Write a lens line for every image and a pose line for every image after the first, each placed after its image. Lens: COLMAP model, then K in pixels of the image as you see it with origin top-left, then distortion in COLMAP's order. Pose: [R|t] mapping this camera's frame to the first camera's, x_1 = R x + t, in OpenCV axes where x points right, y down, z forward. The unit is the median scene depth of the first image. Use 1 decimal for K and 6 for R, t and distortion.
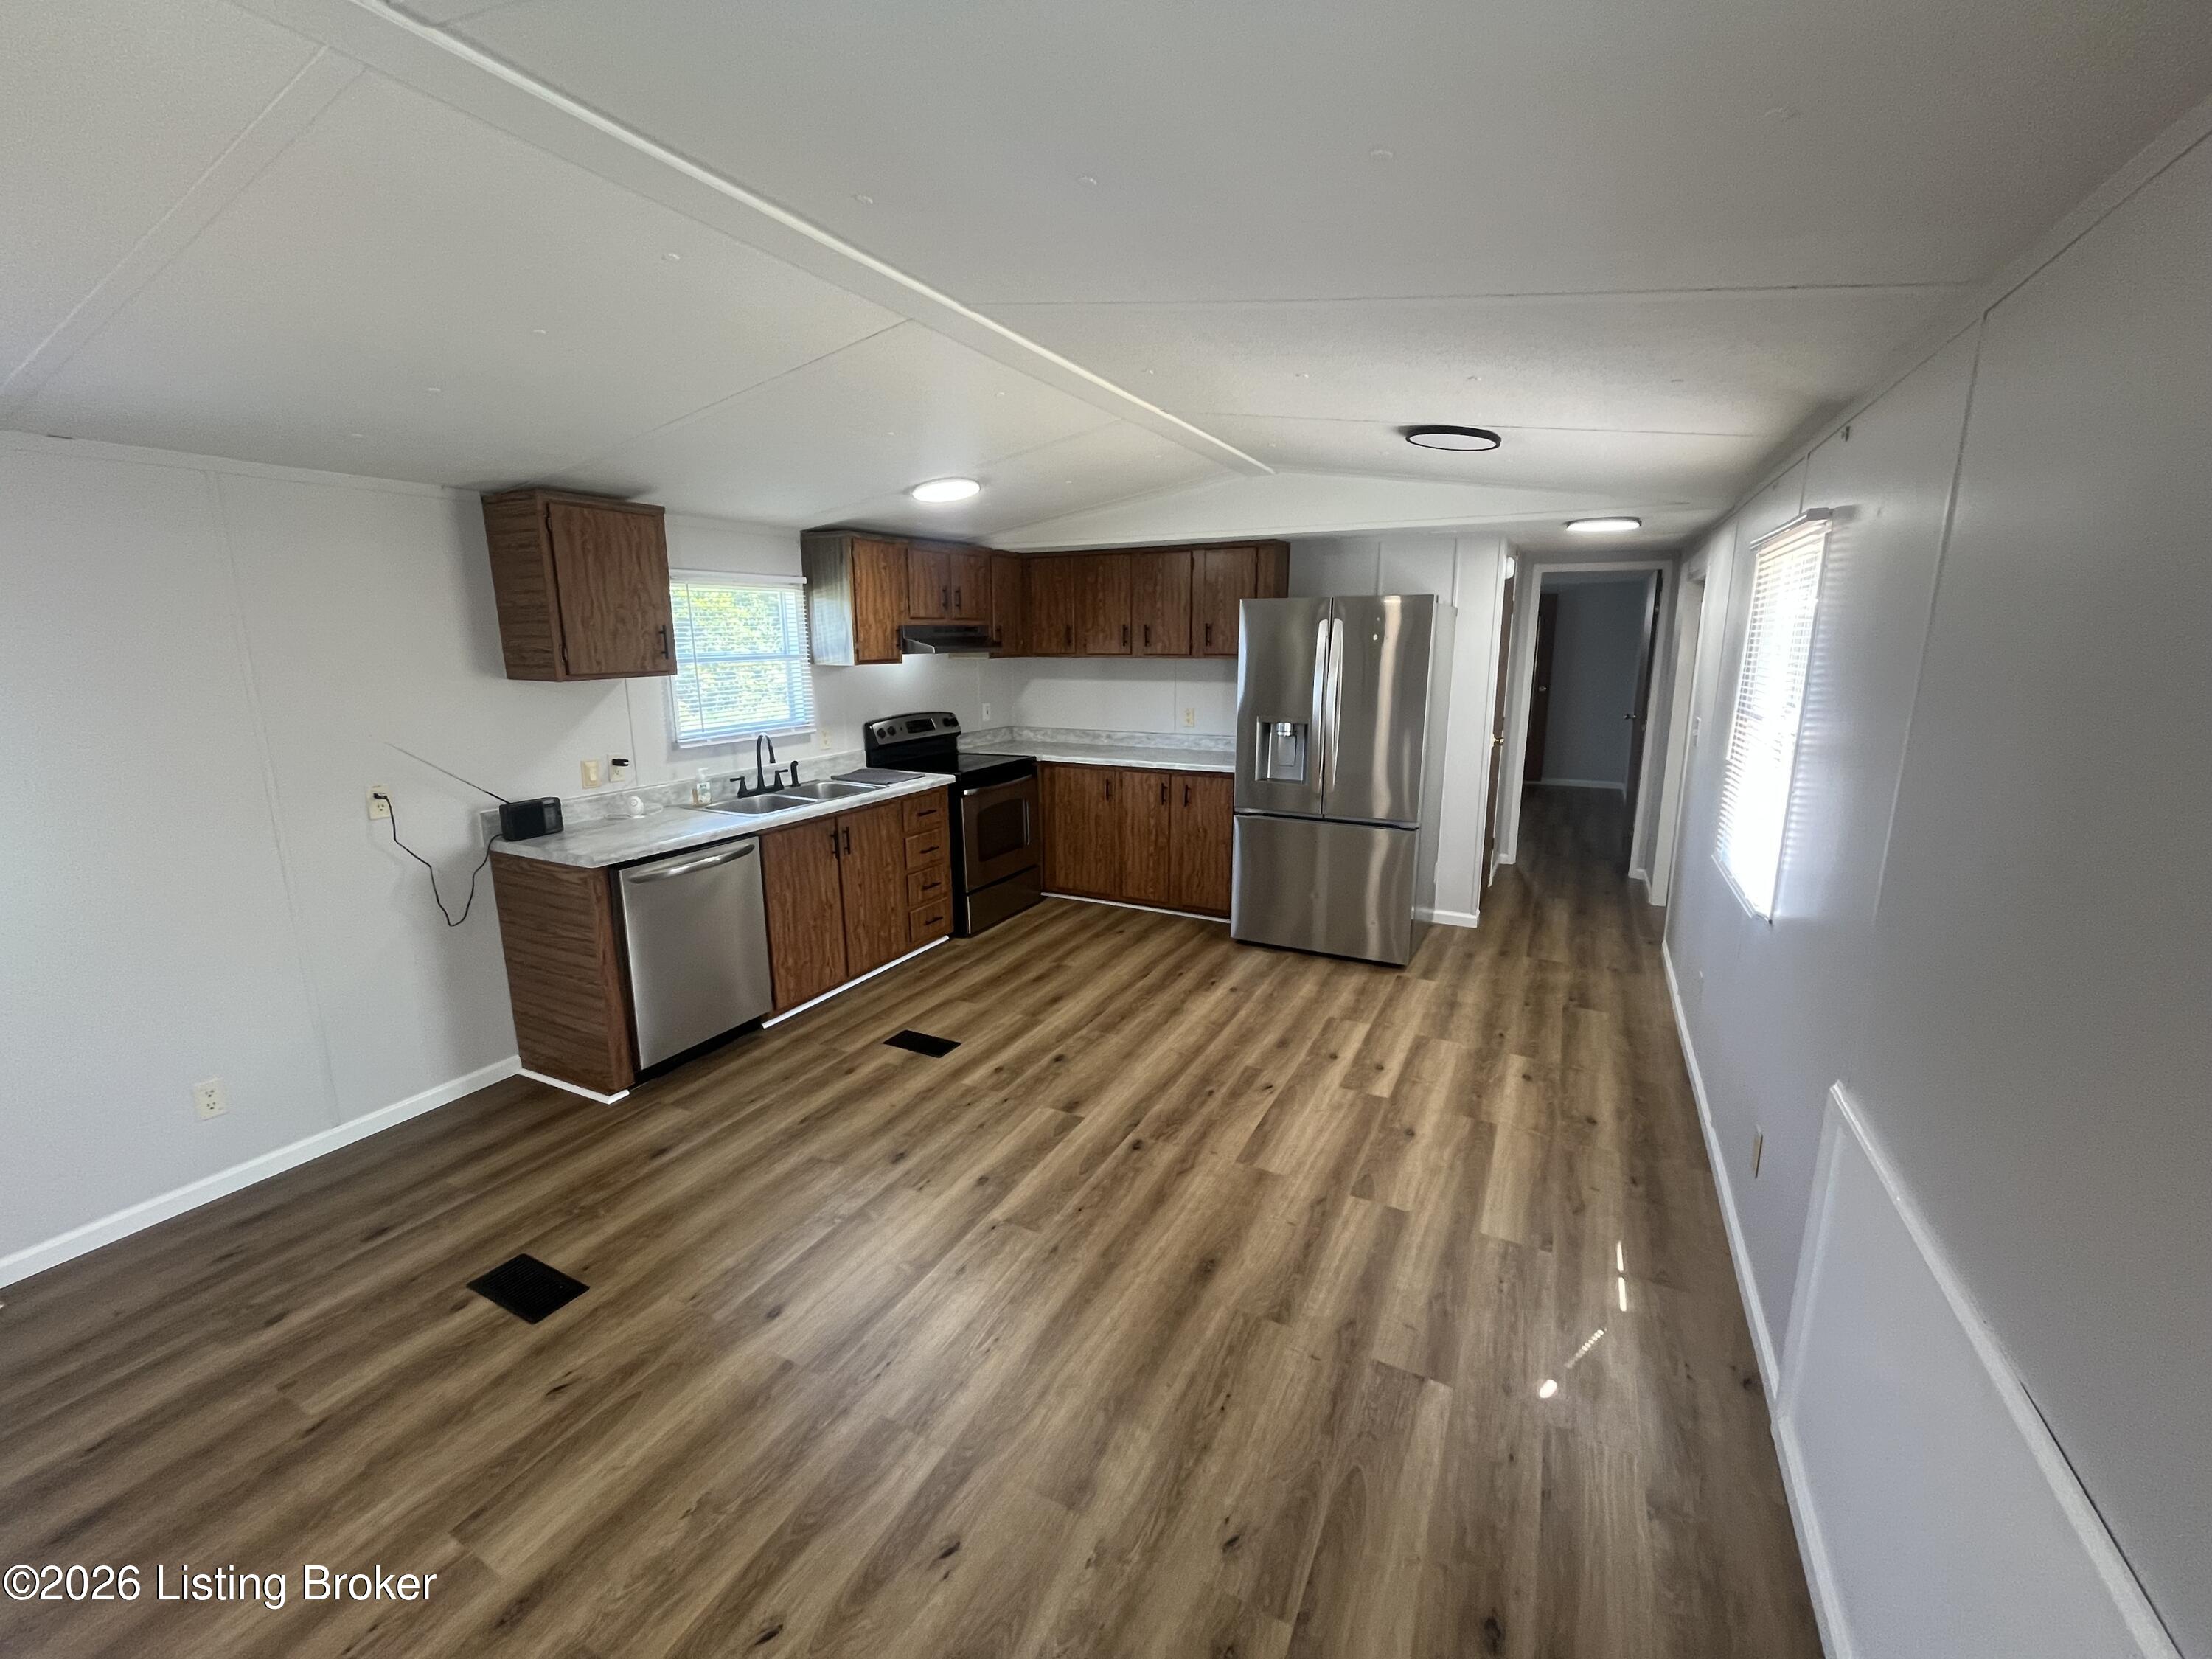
lens RADIAL K [[889.4, 0, 1106.1], [0, 889.4, 824.4], [0, 0, 1]] dist [-0.002687, -0.000807]
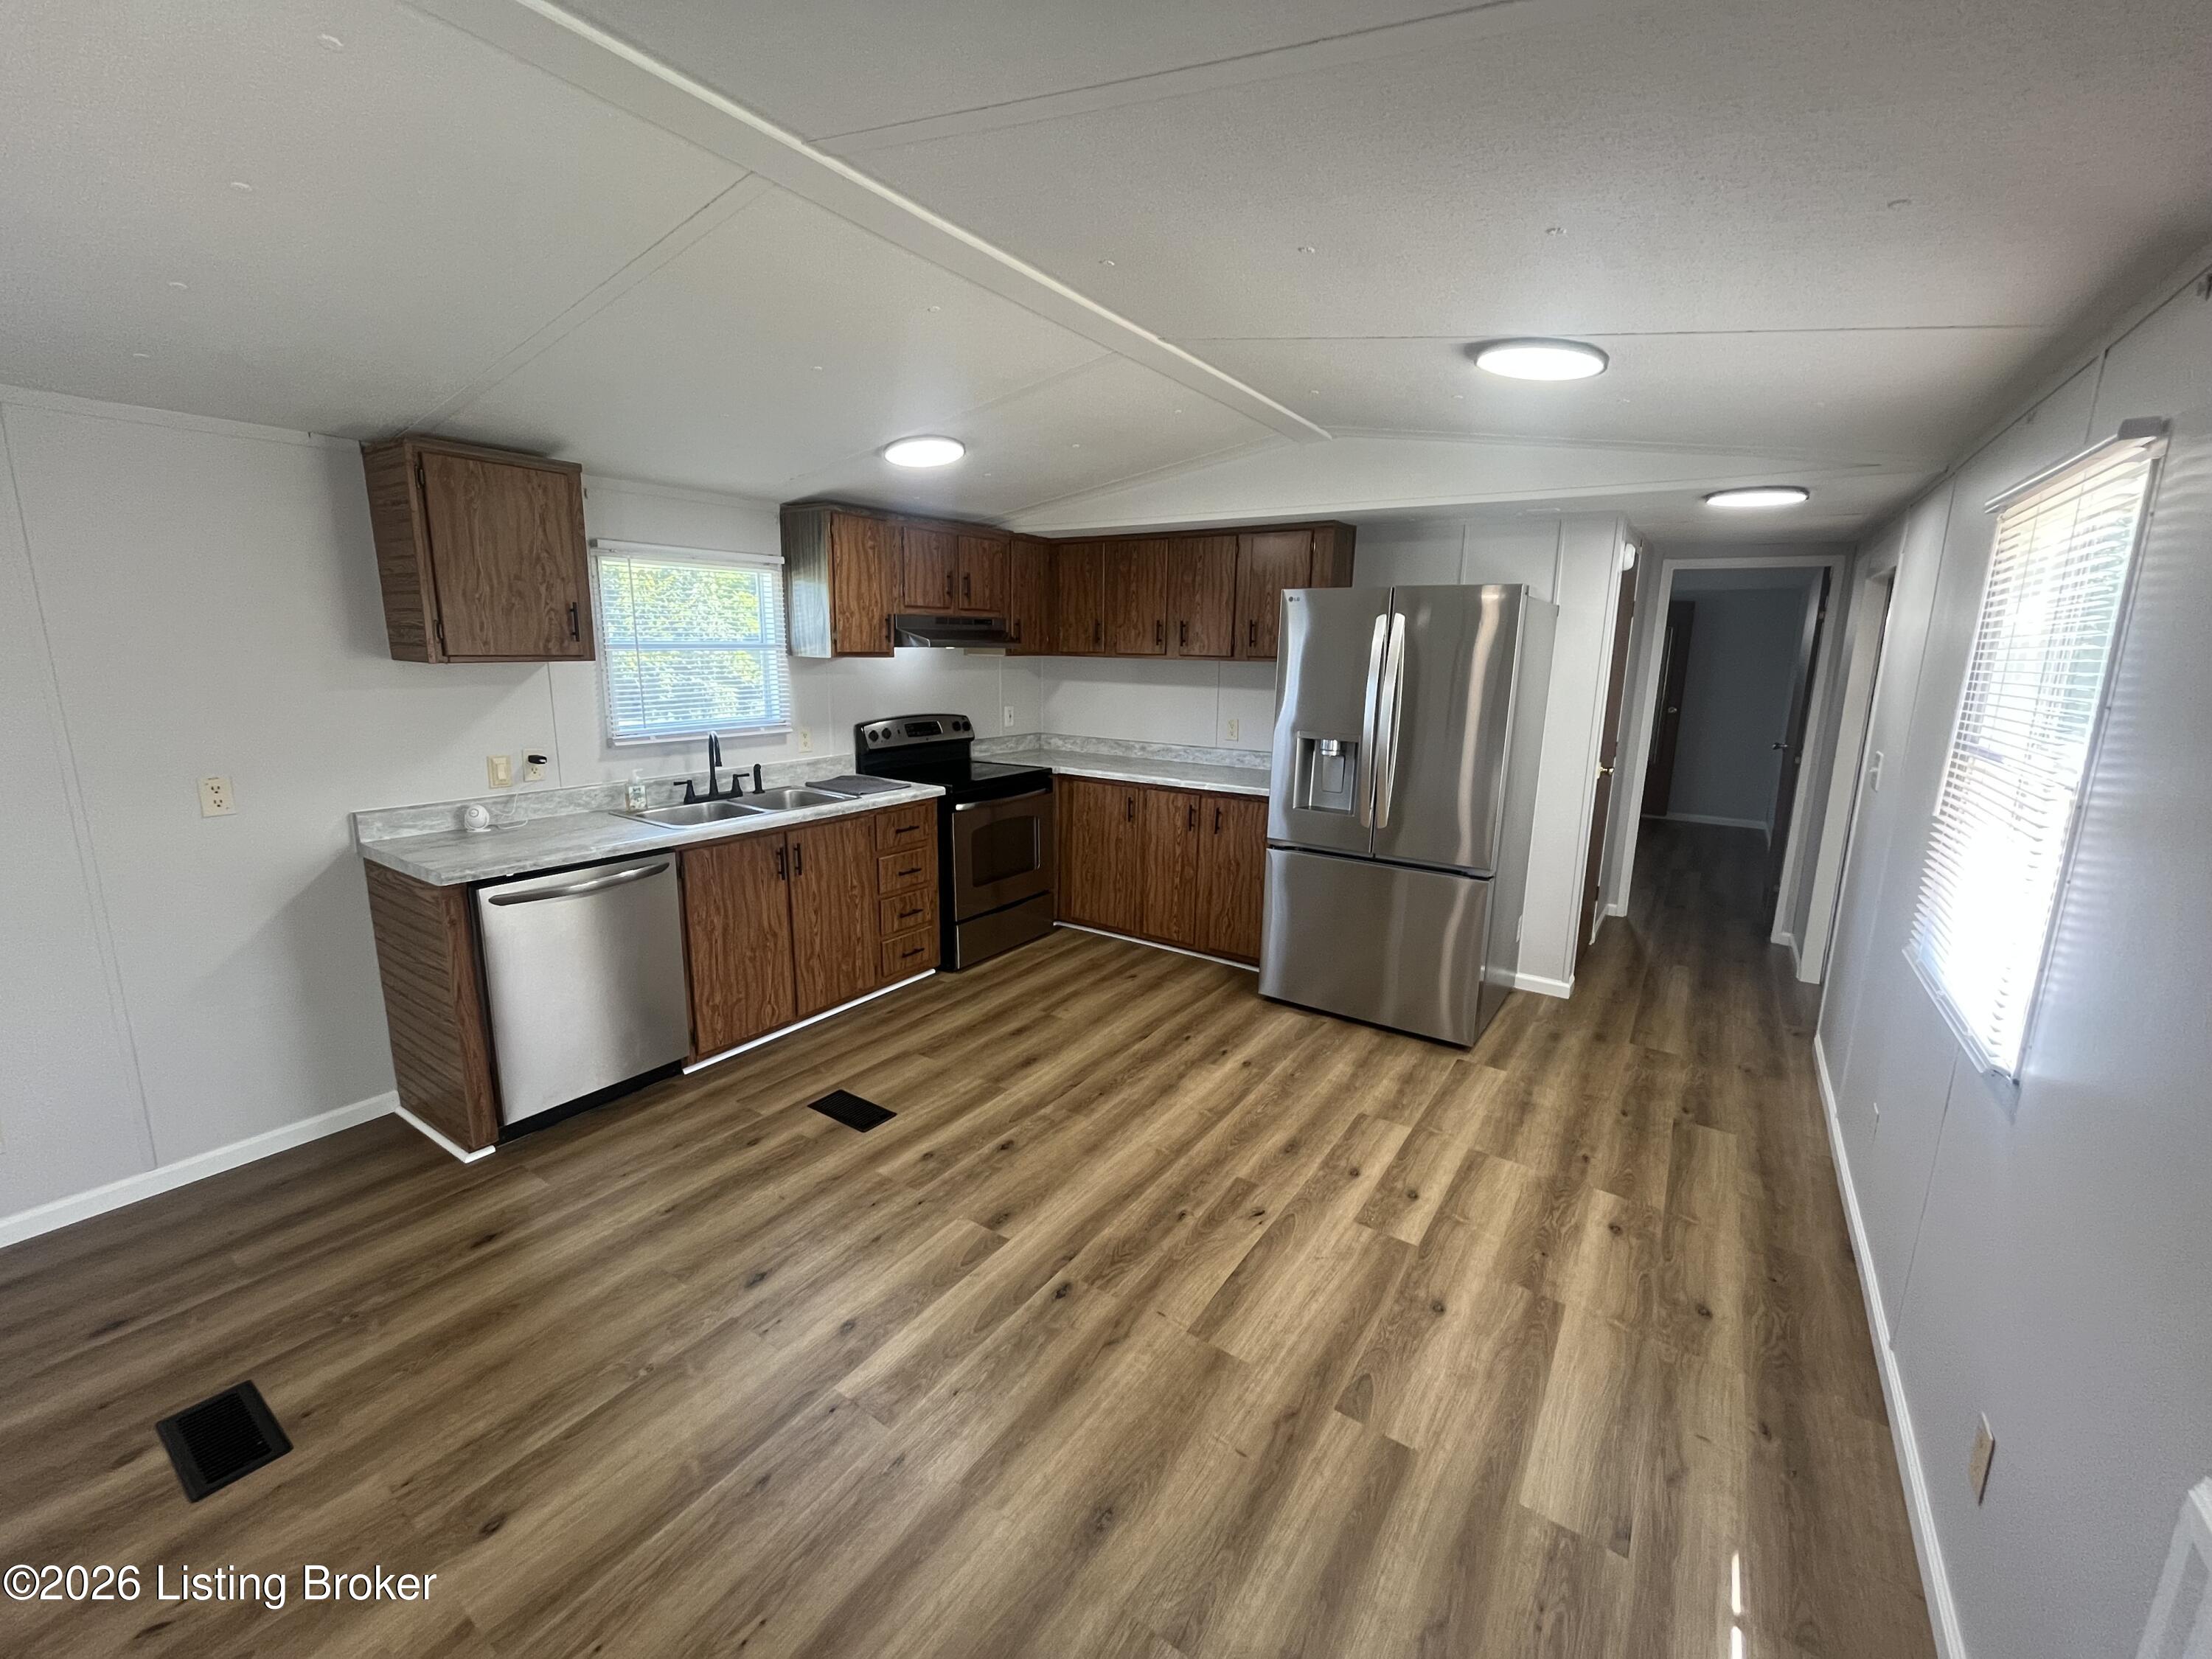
lens RADIAL K [[889.4, 0, 1106.1], [0, 889.4, 825.2], [0, 0, 1]] dist [-0.002687, -0.000807]
pose [[0.992857, 0.044720, -0.110612, 0.109792], [-0.045574, 0.998947, -0.005198, -0.026756], [0.110263, 0.010202, 0.993850, 0.197466]]
